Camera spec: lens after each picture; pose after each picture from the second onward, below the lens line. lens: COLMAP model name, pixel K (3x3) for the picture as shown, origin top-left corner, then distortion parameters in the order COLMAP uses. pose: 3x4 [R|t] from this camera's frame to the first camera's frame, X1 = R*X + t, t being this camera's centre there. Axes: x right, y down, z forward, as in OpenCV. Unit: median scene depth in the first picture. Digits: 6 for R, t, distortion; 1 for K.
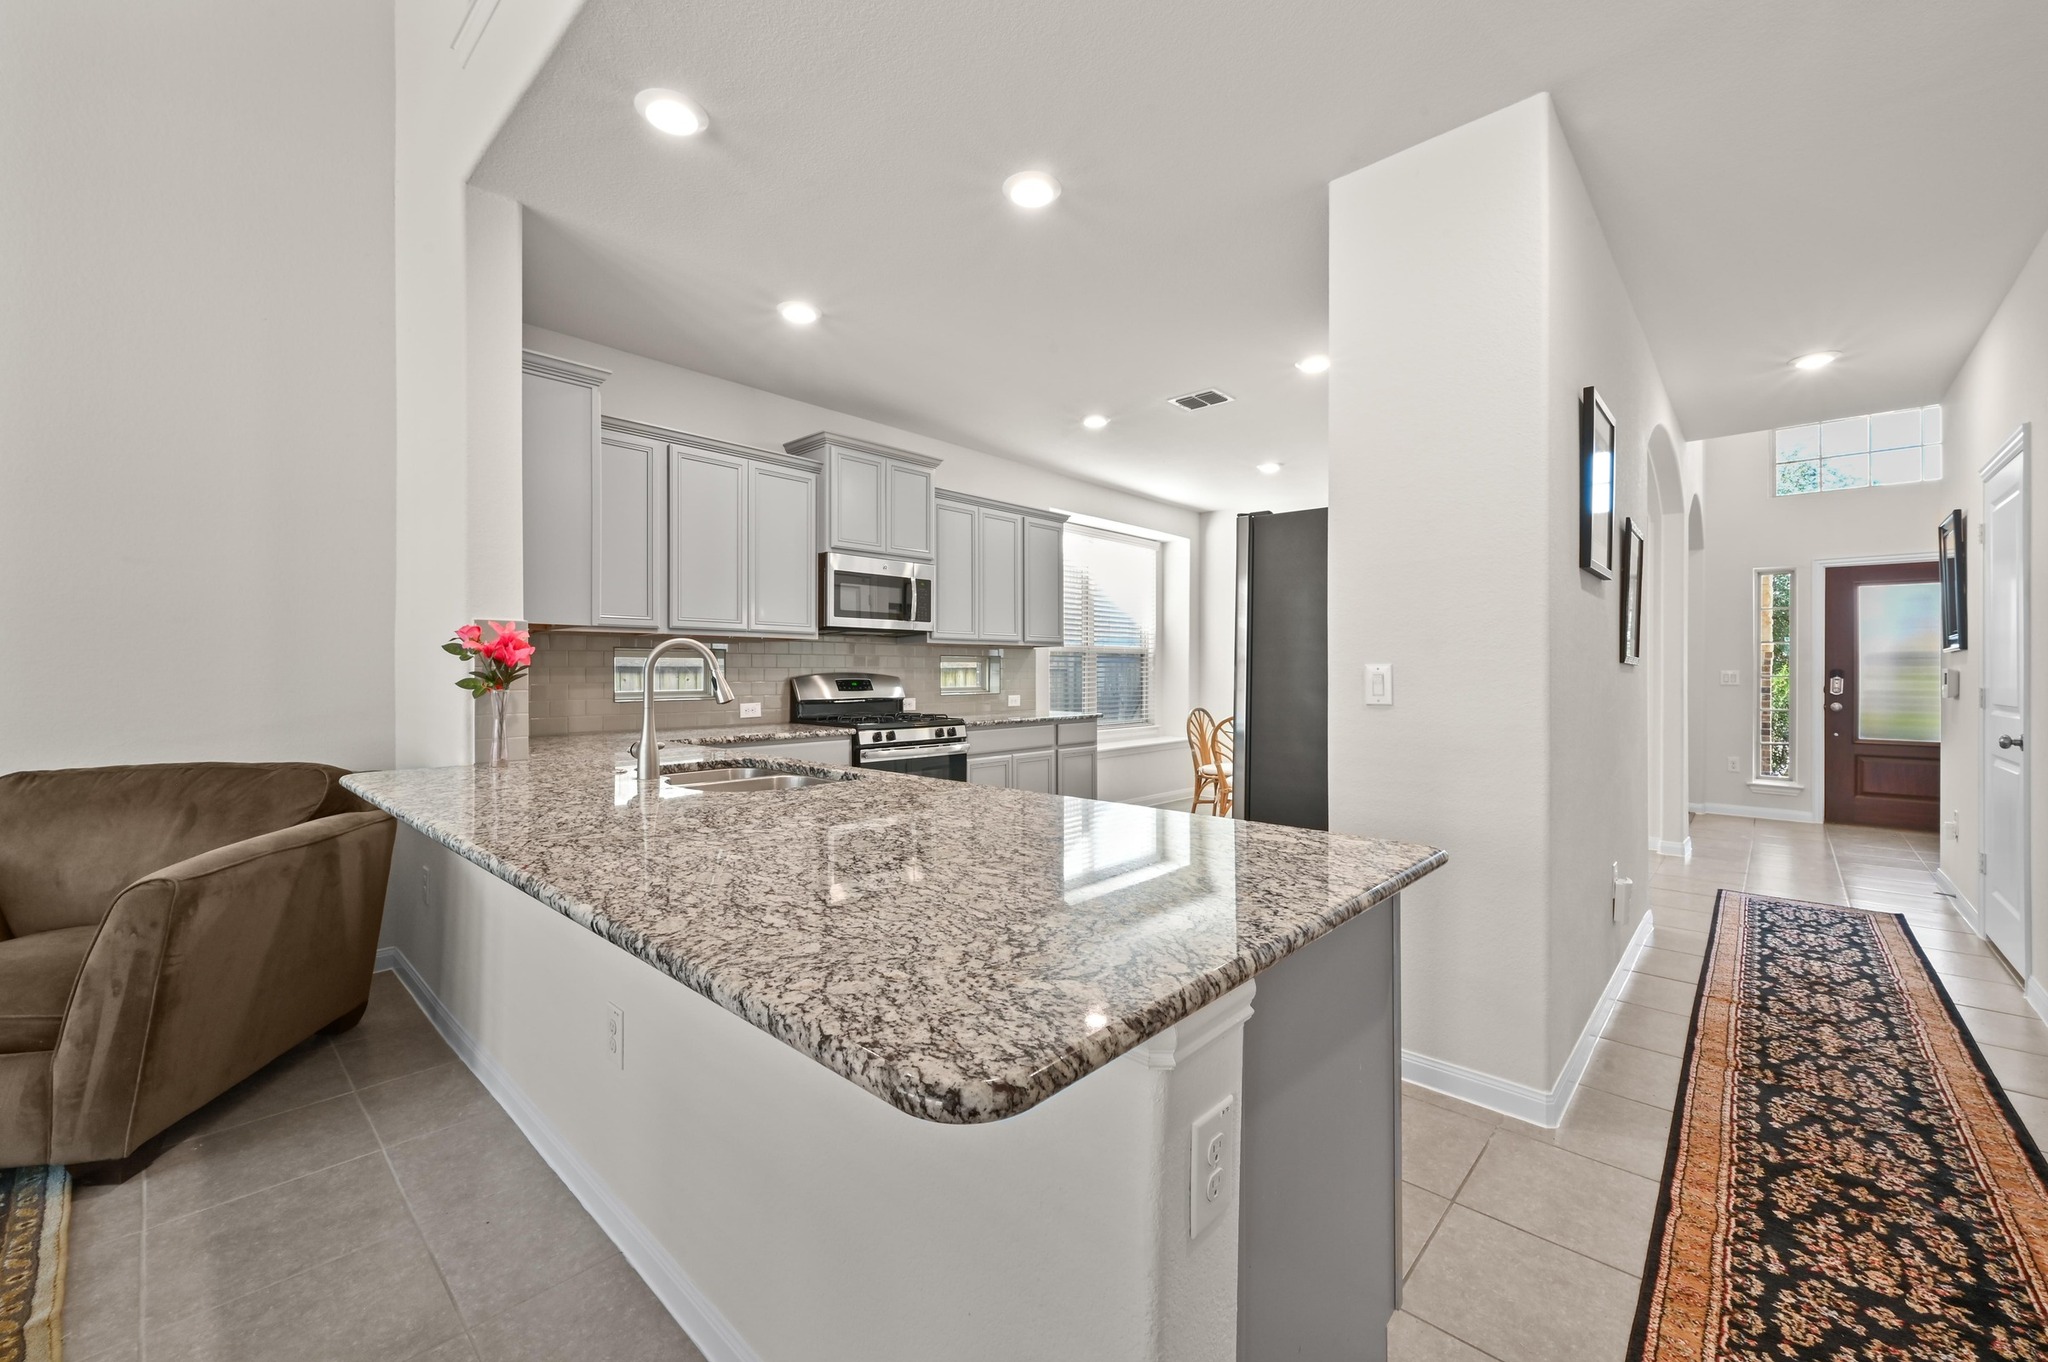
lens RADIAL K [[812.5, 0, 1010.2], [0, 812.5, 676.6], [0, 0, 1]] dist [0.000175, 0.000632]
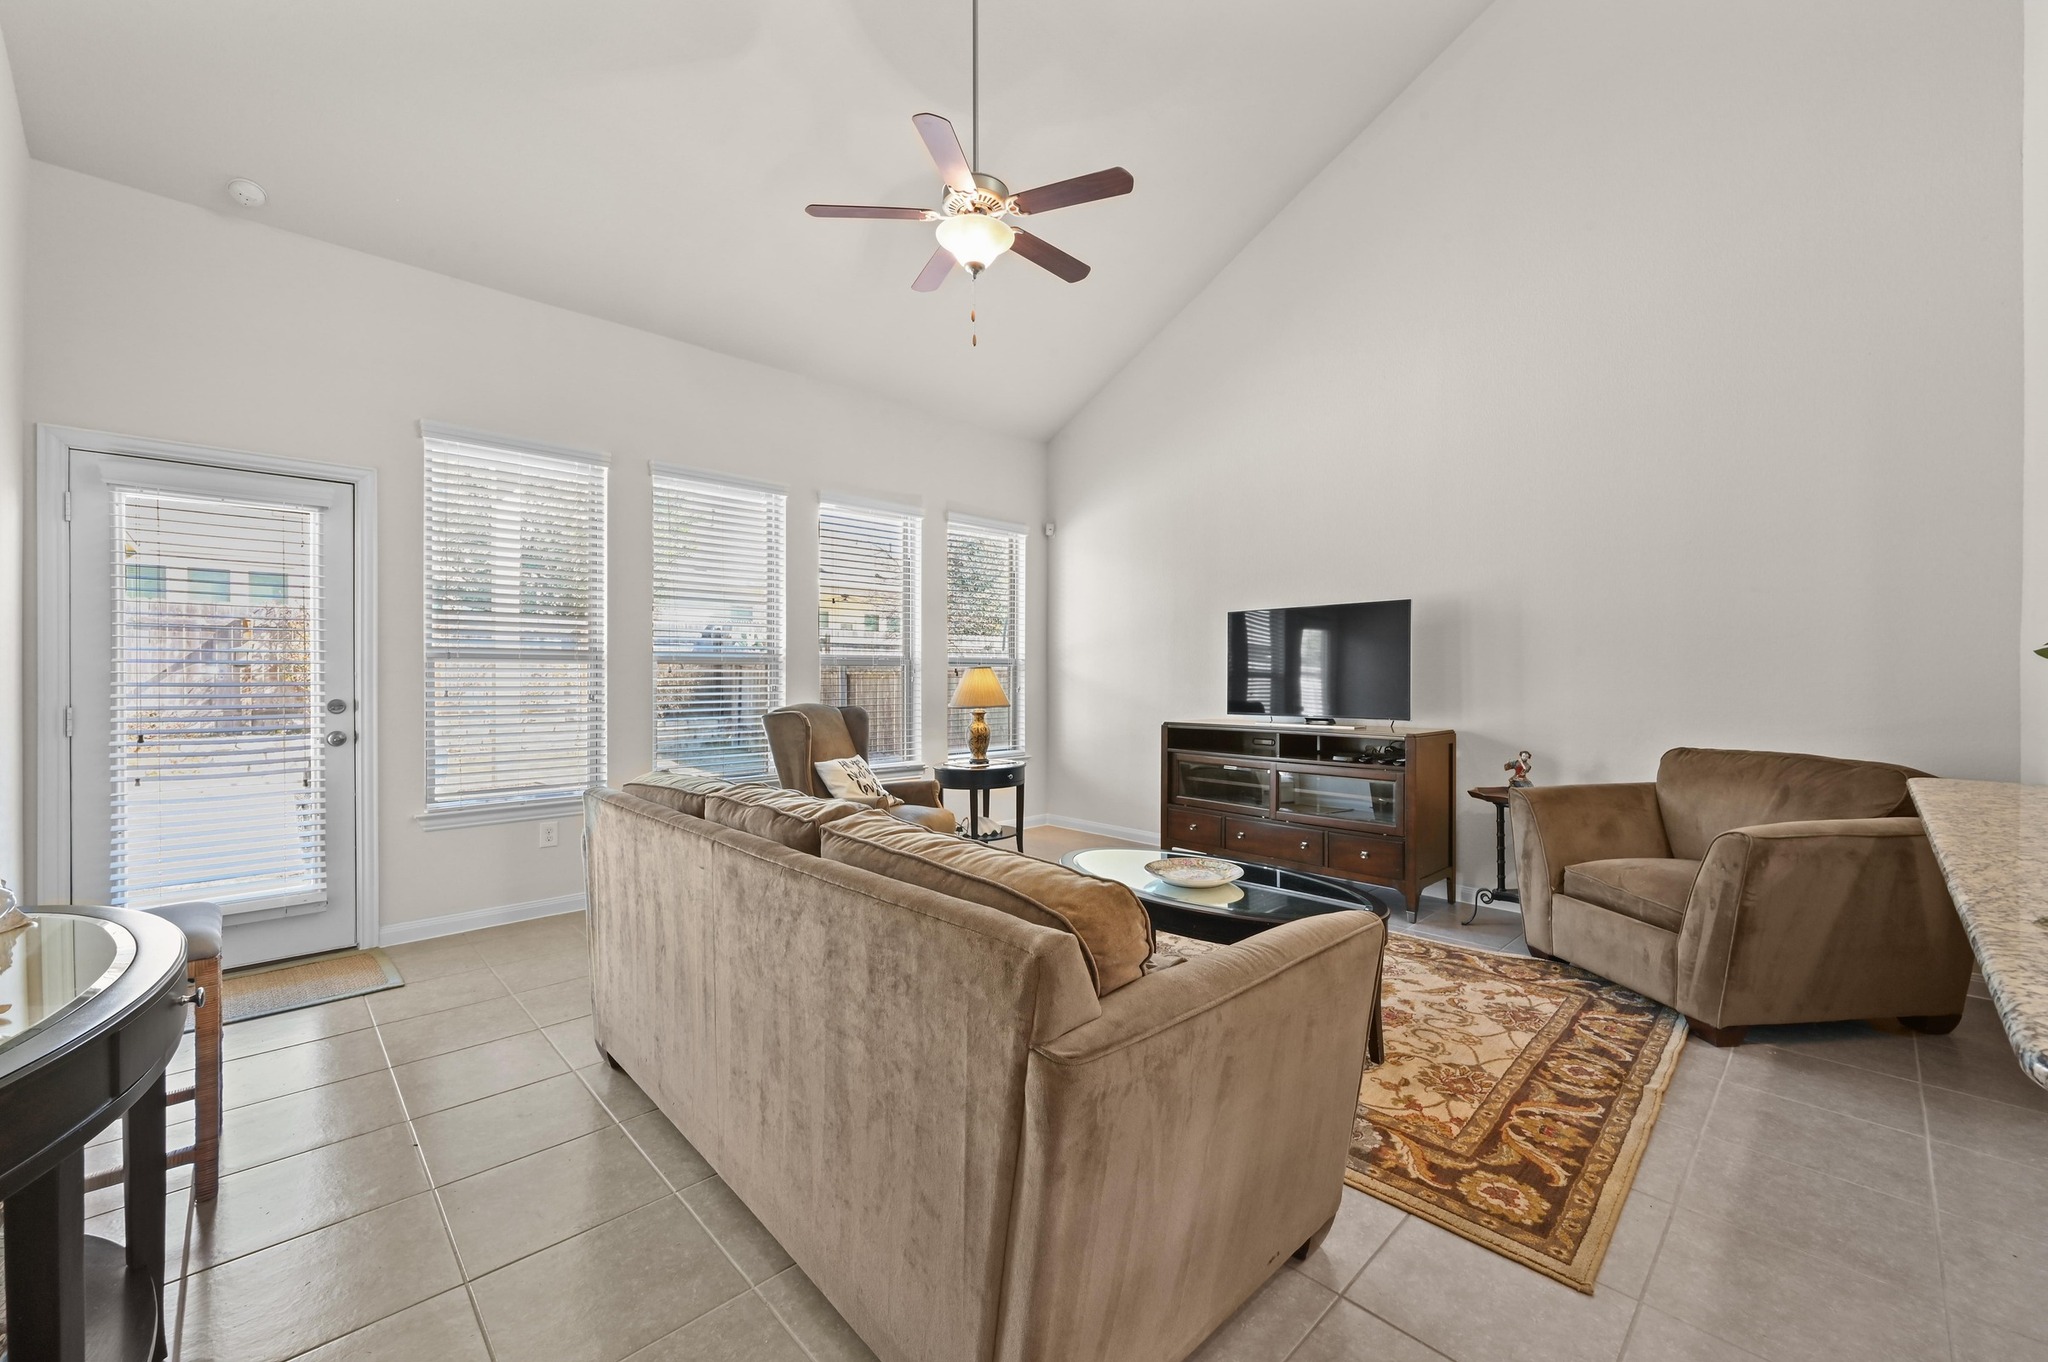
lens RADIAL K [[812.5, 0, 1026.8], [0, 812.5, 683.3], [0, 0, 1]] dist [0.000175, 0.000632]
pose [[-0.051210, 0.009298, -0.998645, 0.347876], [-0.006158, 0.999935, 0.009625, -0.004609], [0.998669, 0.006642, -0.051150, -0.110345]]
